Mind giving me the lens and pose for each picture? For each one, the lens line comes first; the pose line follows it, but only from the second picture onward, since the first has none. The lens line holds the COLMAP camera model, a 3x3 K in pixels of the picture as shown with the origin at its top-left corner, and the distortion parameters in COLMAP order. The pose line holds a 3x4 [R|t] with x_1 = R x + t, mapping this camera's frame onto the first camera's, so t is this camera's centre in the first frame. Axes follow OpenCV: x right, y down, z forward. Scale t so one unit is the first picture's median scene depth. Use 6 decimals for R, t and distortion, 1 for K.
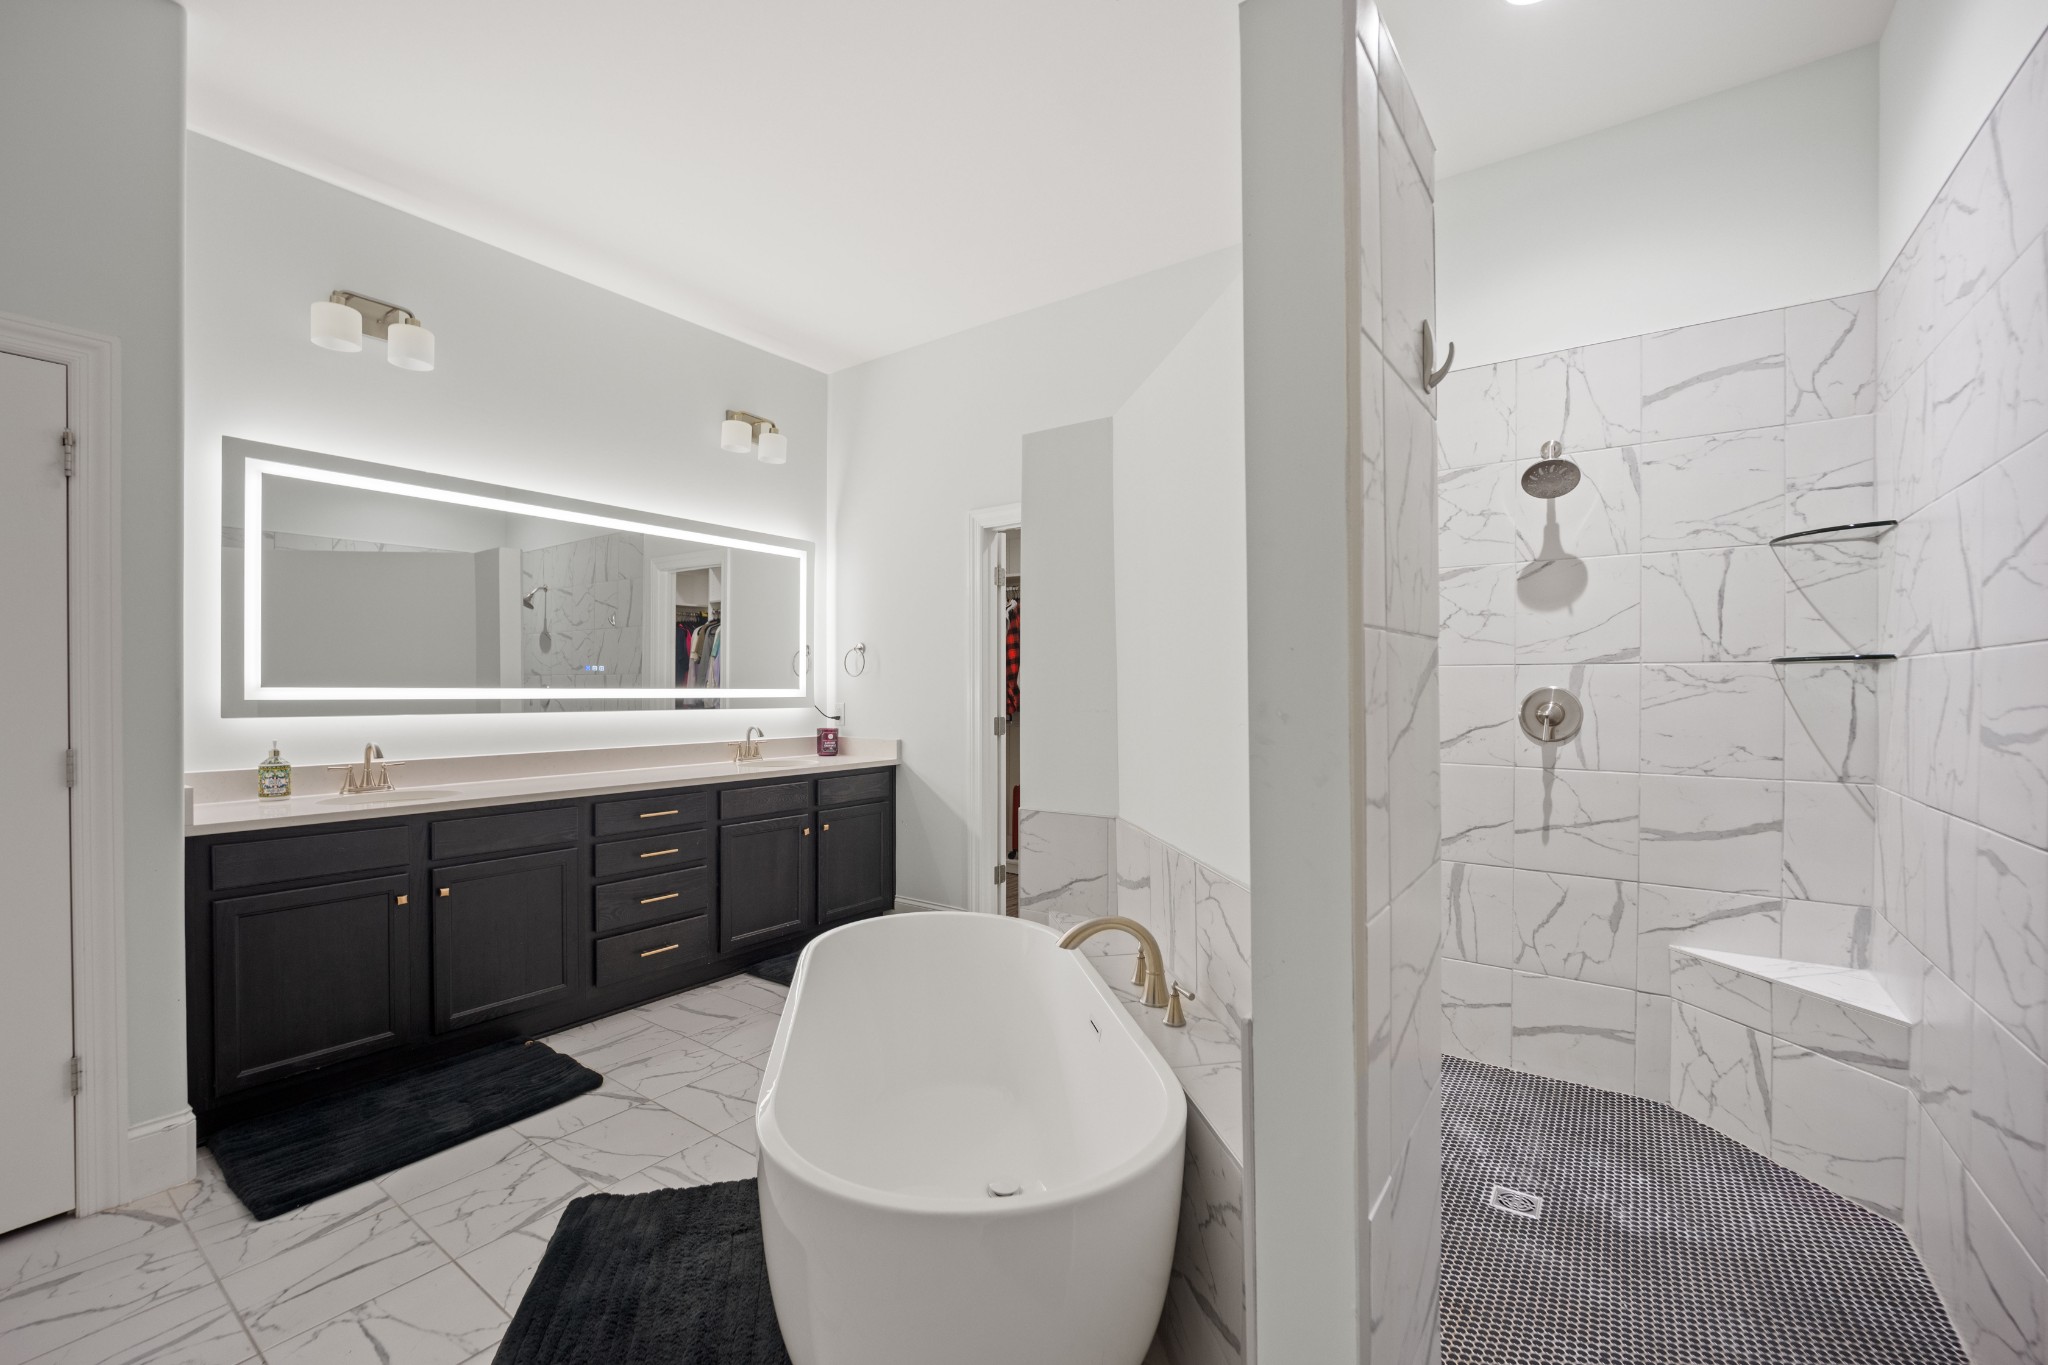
lens RADIAL K [[838.6, 0, 1018.5], [0, 838.6, 683.7], [0, 0, 1]] dist [-0.017827, 0.000615]
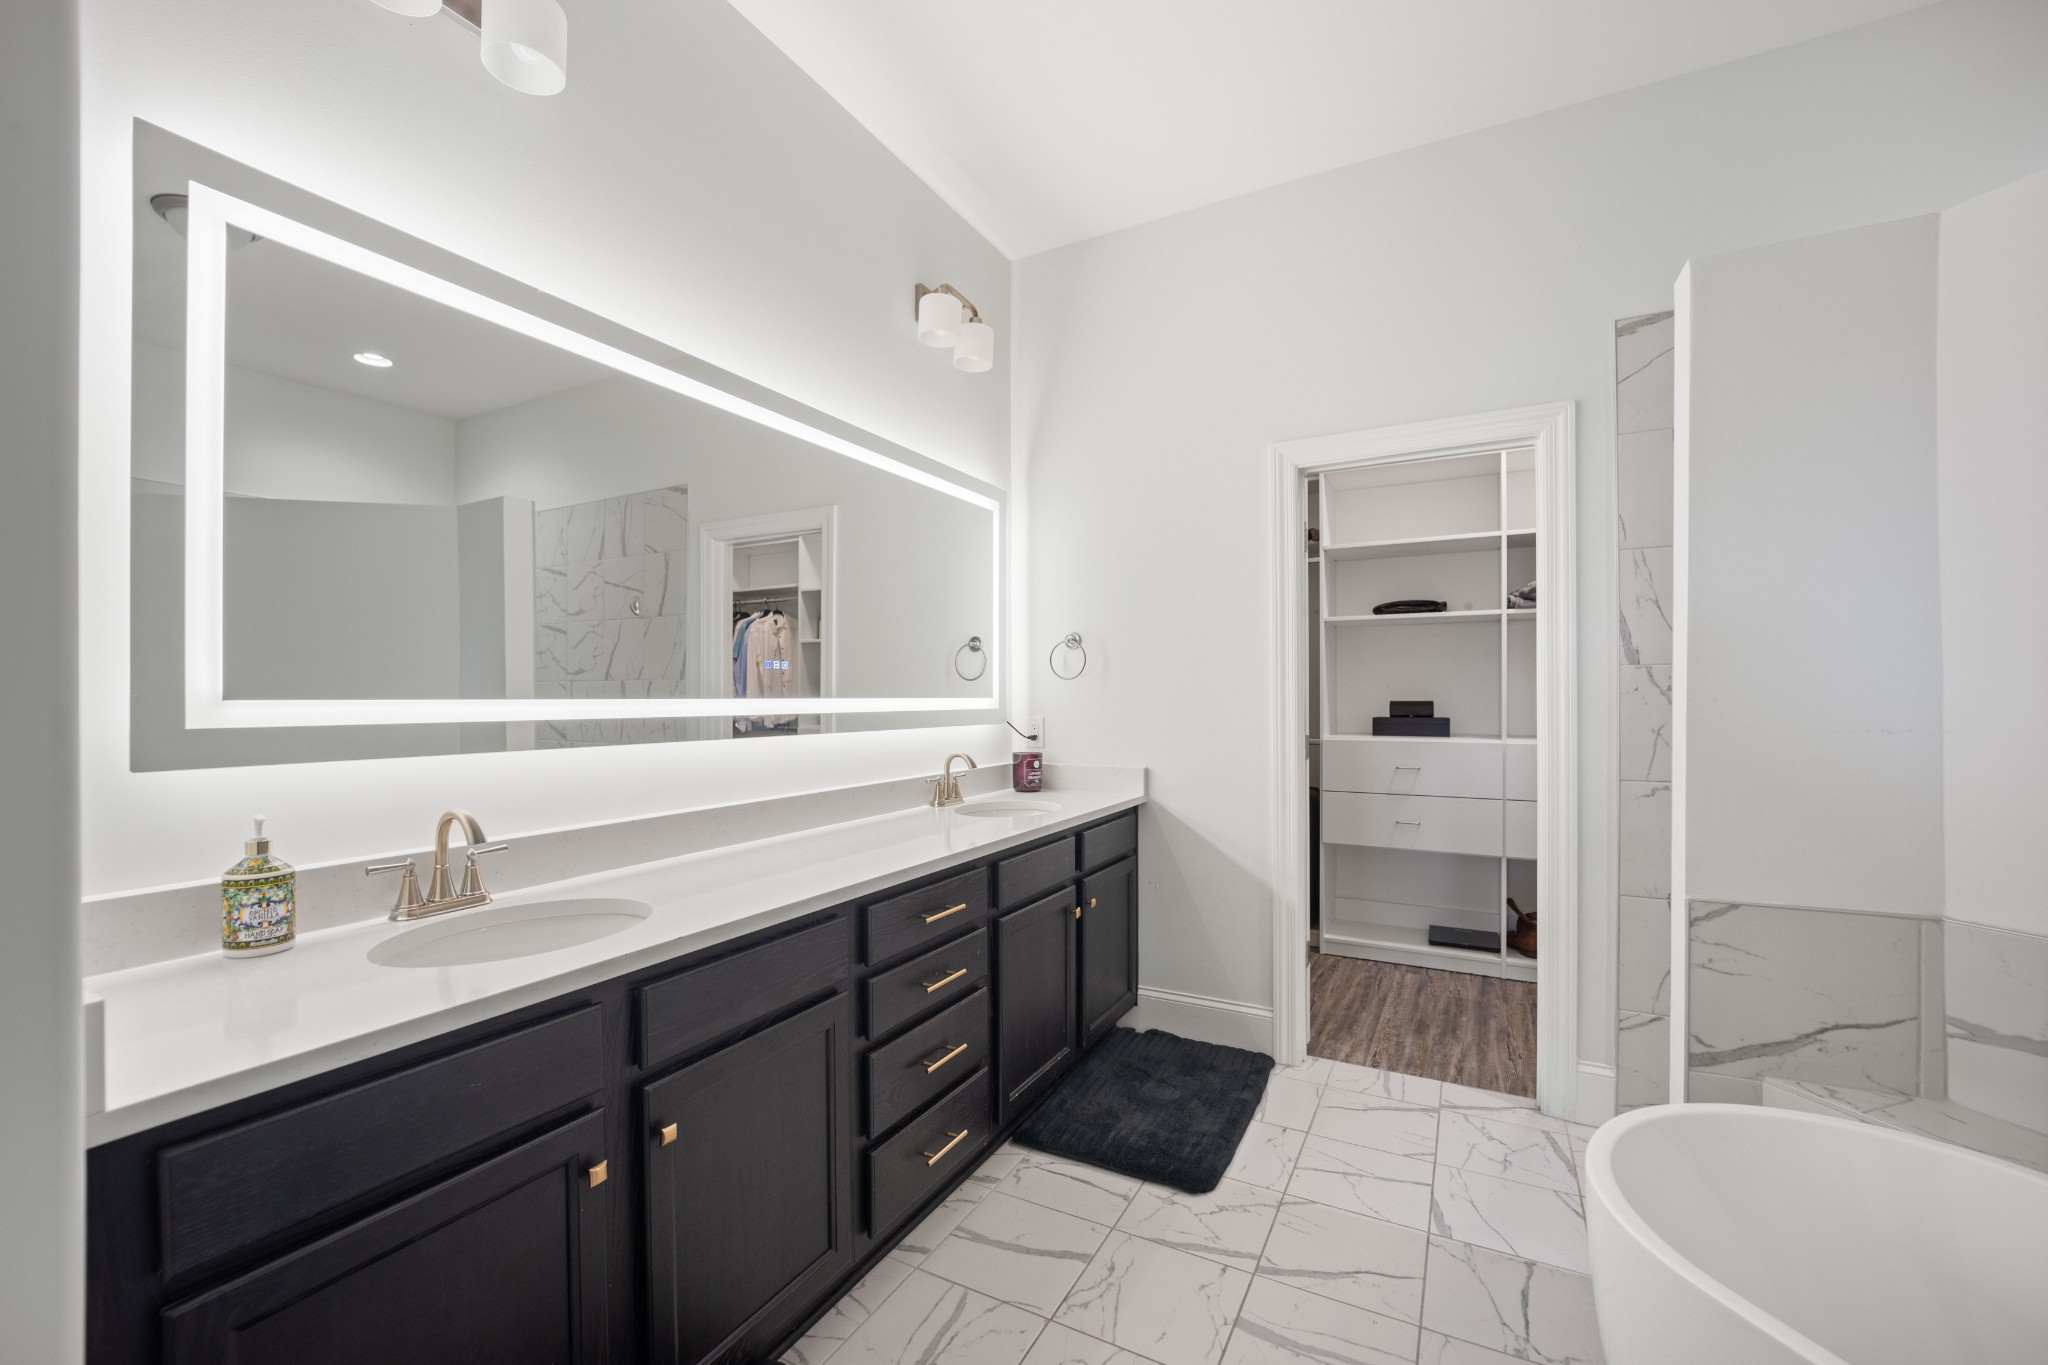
lens RADIAL K [[838.6, 0, 1028.5], [0, 838.6, 688.3], [0, 0, 1]] dist [-0.017827, 0.000615]
pose [[0.991941, -0.004888, 0.126609, -0.401775], [0.005375, 0.999979, -0.003499, 0.001413], [-0.126590, 0.004151, 0.991946, 0.372939]]
